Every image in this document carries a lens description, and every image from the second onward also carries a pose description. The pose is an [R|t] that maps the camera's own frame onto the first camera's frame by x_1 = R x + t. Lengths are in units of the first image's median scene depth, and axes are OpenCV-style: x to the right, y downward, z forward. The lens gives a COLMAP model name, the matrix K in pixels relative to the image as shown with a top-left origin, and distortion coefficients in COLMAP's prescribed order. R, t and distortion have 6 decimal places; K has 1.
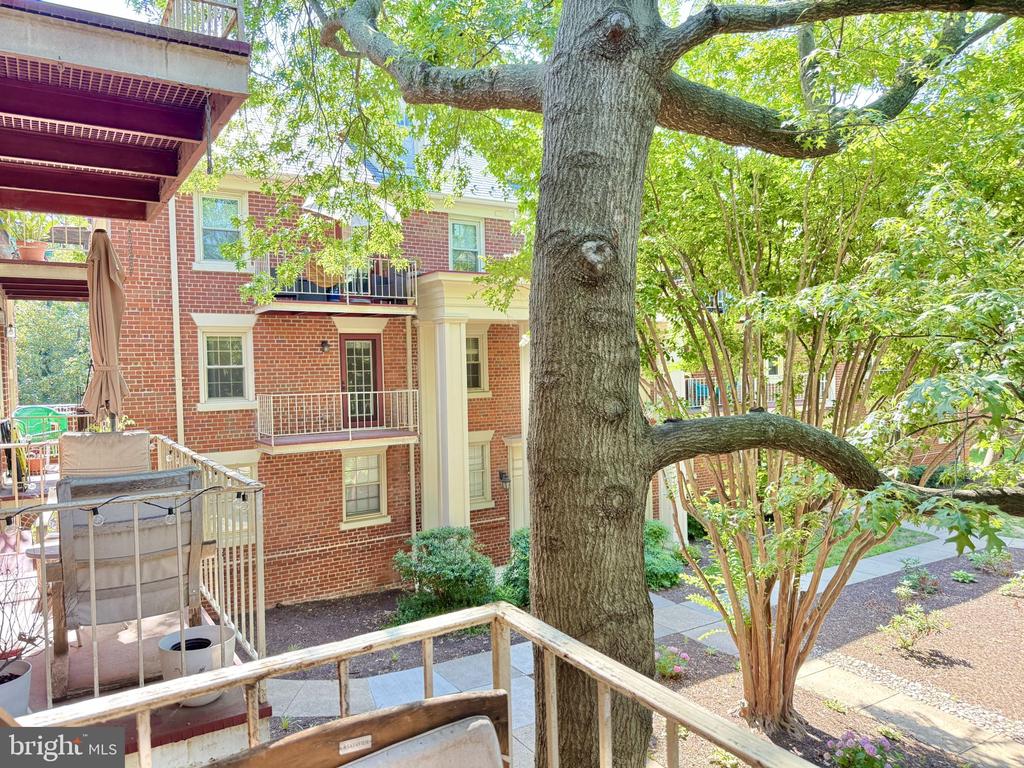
lens RADIAL K [[742.6, 0, 530.3], [0, 742.6, 387.3], [0, 0, 1]] dist [0.066574, -0.071712]
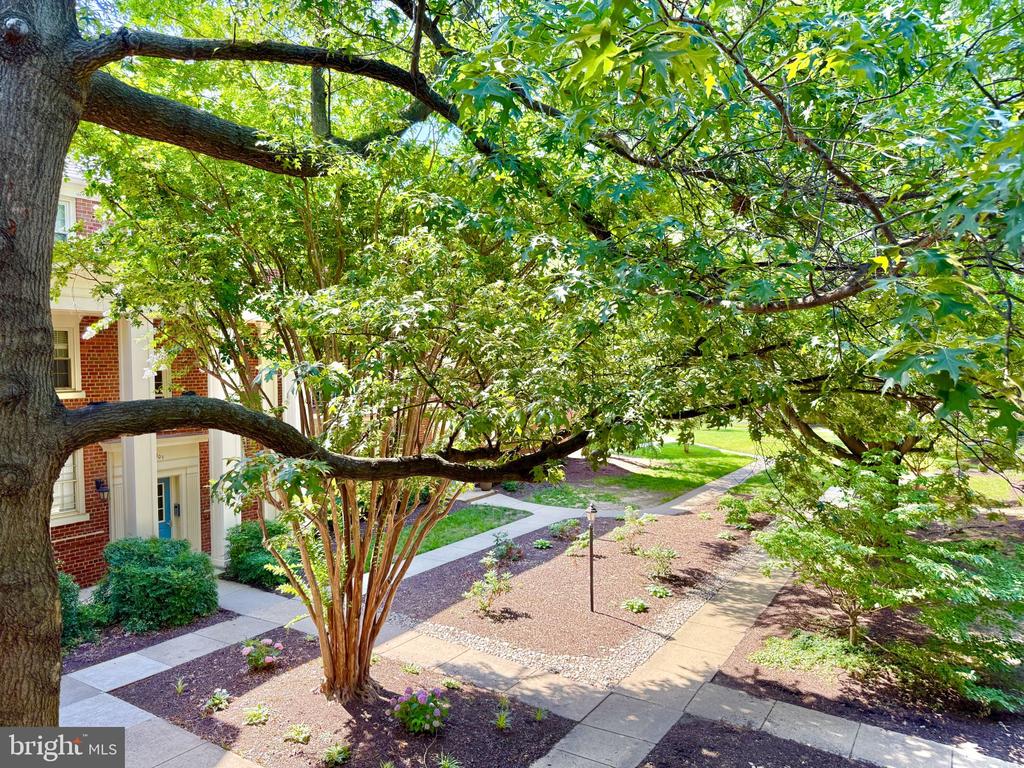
lens RADIAL K [[741.8, 0, 512.0], [0, 741.8, 384.0], [0, 0, 1]] dist [0.060949, -0.030124]
pose [[0.915196, -0.004882, 0.402979, 0.099169], [0.007302, 0.999963, -0.004469, 0.008379], [-0.402942, 0.007033, 0.915198, -0.079631]]
